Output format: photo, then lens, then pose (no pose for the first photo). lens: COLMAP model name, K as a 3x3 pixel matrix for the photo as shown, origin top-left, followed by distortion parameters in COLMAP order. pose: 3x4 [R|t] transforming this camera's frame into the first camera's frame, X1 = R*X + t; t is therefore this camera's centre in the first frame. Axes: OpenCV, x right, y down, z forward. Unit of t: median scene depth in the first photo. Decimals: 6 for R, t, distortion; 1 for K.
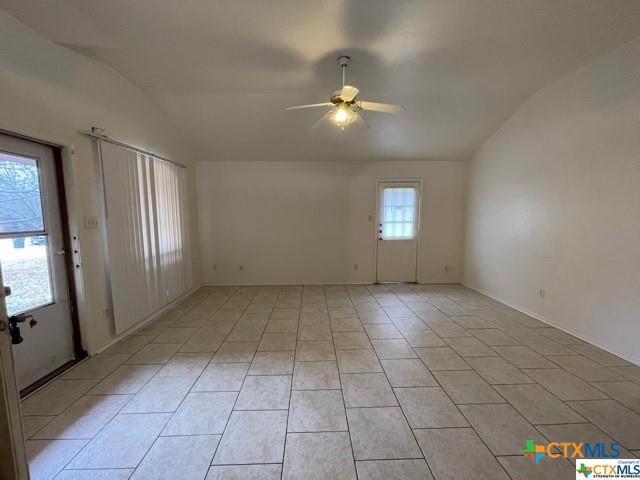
lens RADIAL K [[261.0, 0, 316.4], [0, 261.0, 242.9], [0, 0, 1]] dist [0.000103, -0.000457]
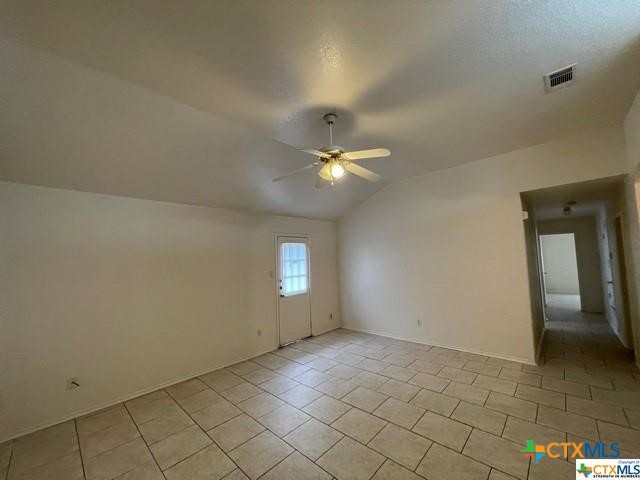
lens RADIAL K [[261.0, 0, 316.6], [0, 261.0, 240.3], [0, 0, 1]] dist [0.000103, -0.000457]
pose [[0.699213, 0.031652, 0.714212, -0.479413], [0.109651, 0.982451, -0.150889, -0.079461], [-0.706454, 0.183818, 0.683472, 0.342739]]
